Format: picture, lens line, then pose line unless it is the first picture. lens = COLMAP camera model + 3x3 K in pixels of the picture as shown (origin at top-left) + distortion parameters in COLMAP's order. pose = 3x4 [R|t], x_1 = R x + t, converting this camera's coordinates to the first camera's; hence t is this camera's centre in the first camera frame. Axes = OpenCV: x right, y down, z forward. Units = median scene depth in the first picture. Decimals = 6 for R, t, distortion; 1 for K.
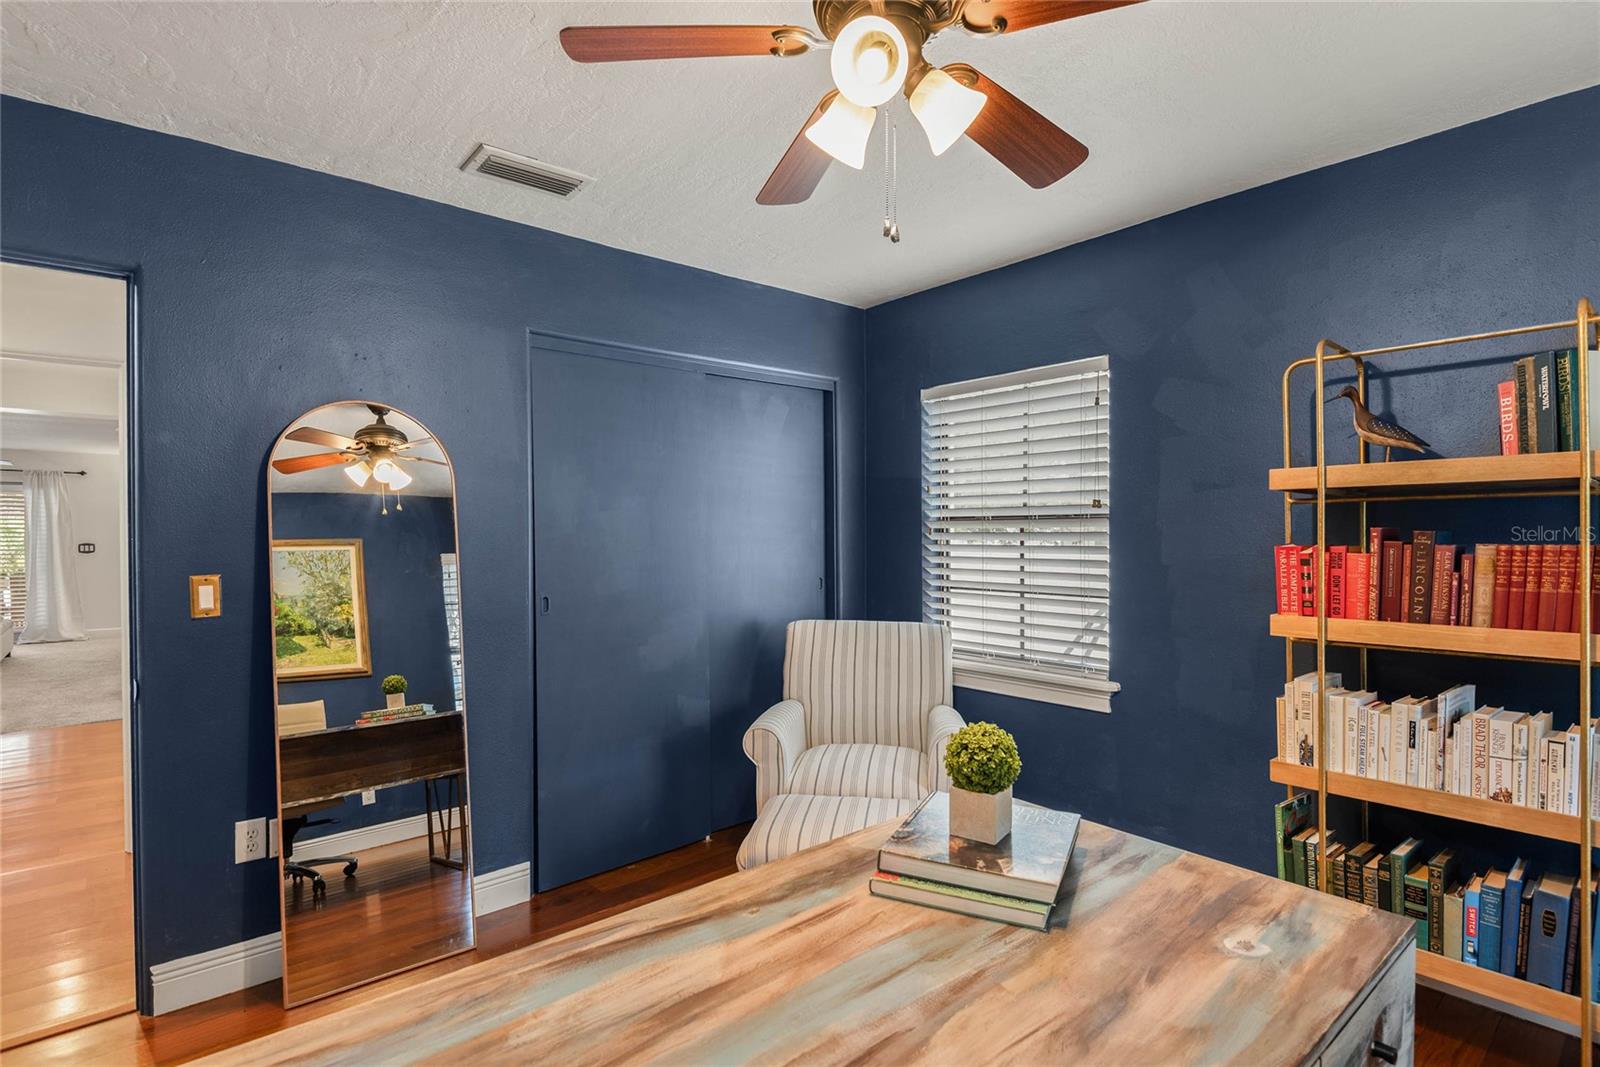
lens RADIAL K [[792.1, 0, 808.6], [0, 792.1, 538.7], [0, 0, 1]] dist [-0.000142, -0.000308]
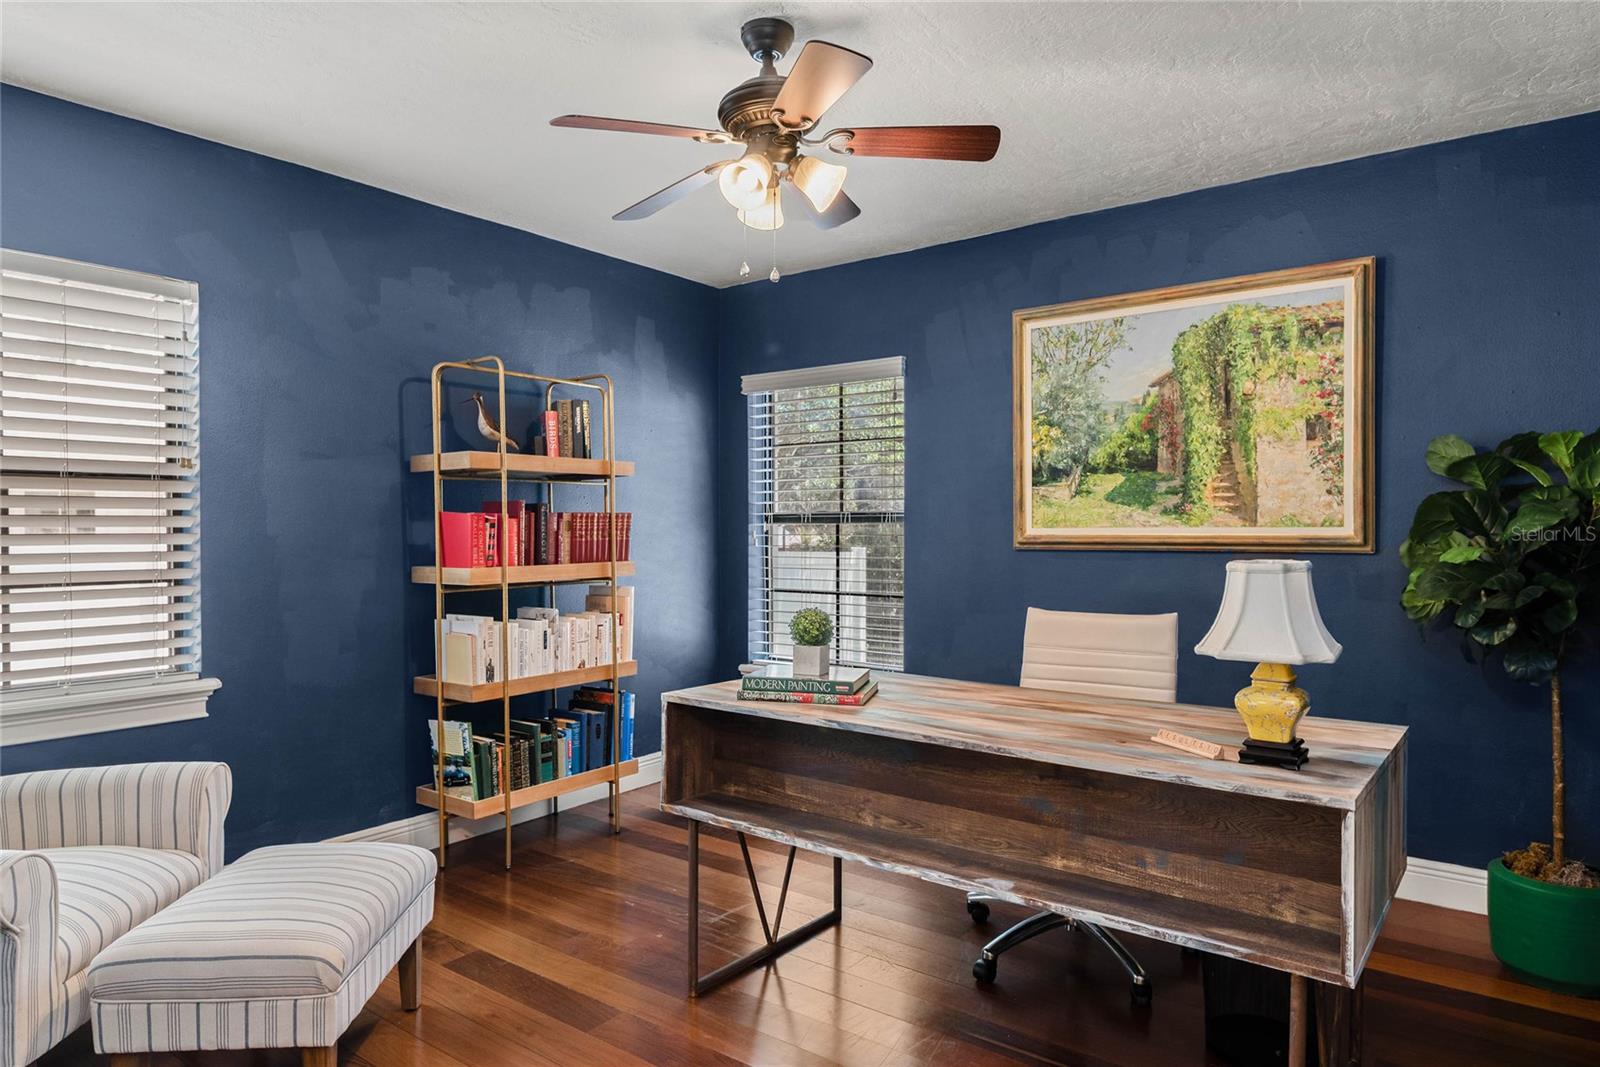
lens RADIAL K [[1008.0, 0, 794.8], [0, 1008.0, 539.4], [0, 0, 1]] dist [0.015699, -0.003916]
pose [[-0.205445, -0.004215, 0.978660, -1.084951], [0.009521, 0.999935, 0.006306, 0.046803], [-0.978622, 0.010613, -0.205391, 0.849327]]
